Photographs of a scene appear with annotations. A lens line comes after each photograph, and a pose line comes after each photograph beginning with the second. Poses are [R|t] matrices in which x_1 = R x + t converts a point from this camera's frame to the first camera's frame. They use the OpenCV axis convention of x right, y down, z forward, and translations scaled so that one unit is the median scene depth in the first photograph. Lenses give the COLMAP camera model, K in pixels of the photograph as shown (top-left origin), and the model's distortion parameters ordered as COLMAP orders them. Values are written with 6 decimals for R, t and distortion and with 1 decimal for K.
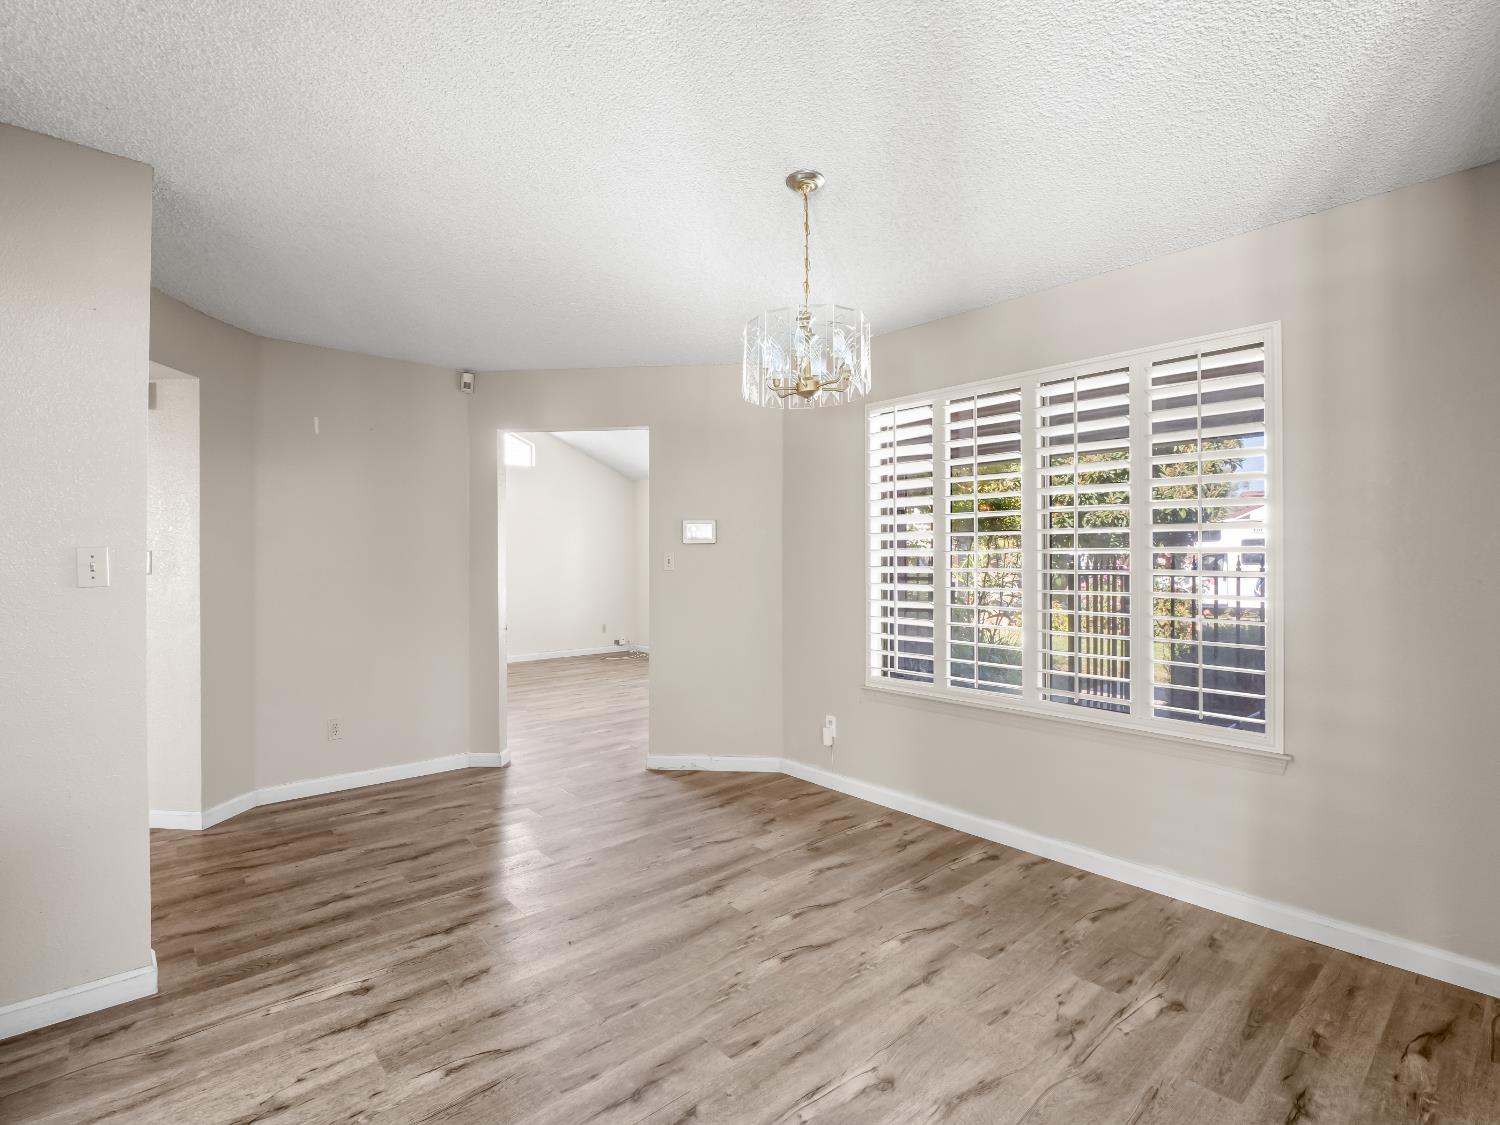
lens RADIAL K [[732.2, 0, 753.8], [0, 732.2, 551.9], [0, 0, 1]] dist [0.003294, -0.000297]
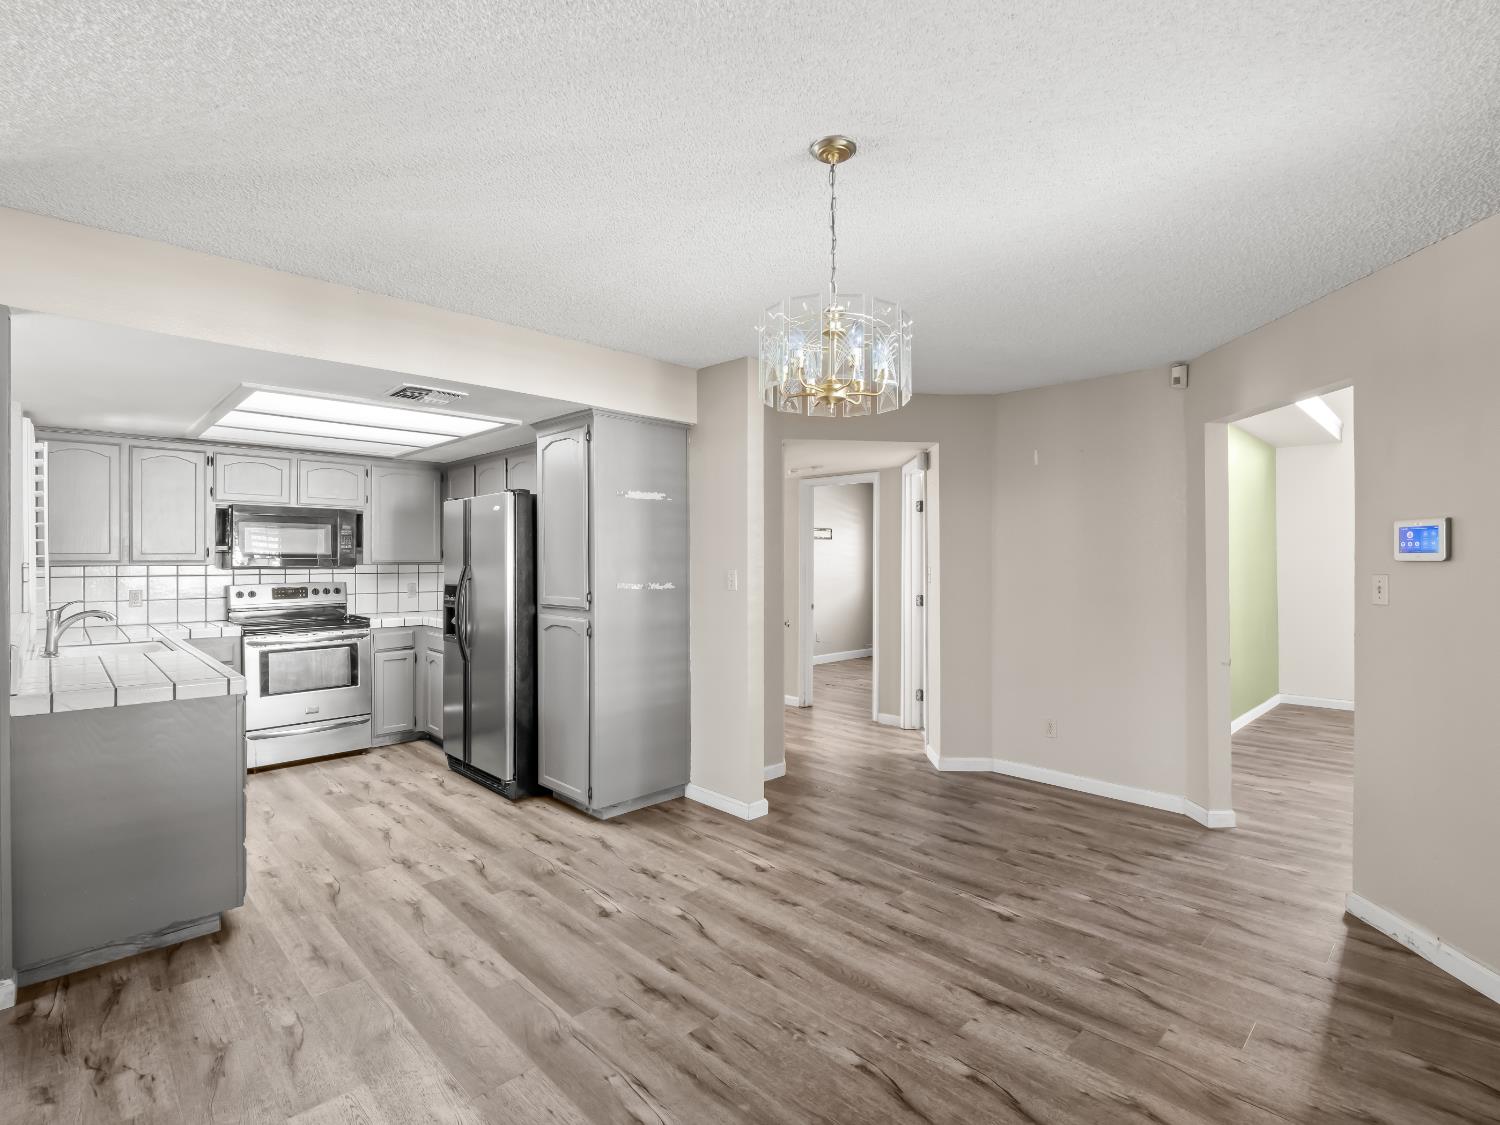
lens RADIAL K [[732.2, 0, 749.1], [0, 732.2, 561.6], [0, 0, 1]] dist [0.003294, -0.000297]
pose [[0.048301, 0.002342, -0.998830, 0.663481], [0.010536, 0.999940, 0.002854, -0.025281], [0.998777, -0.010661, 0.048273, 0.628176]]
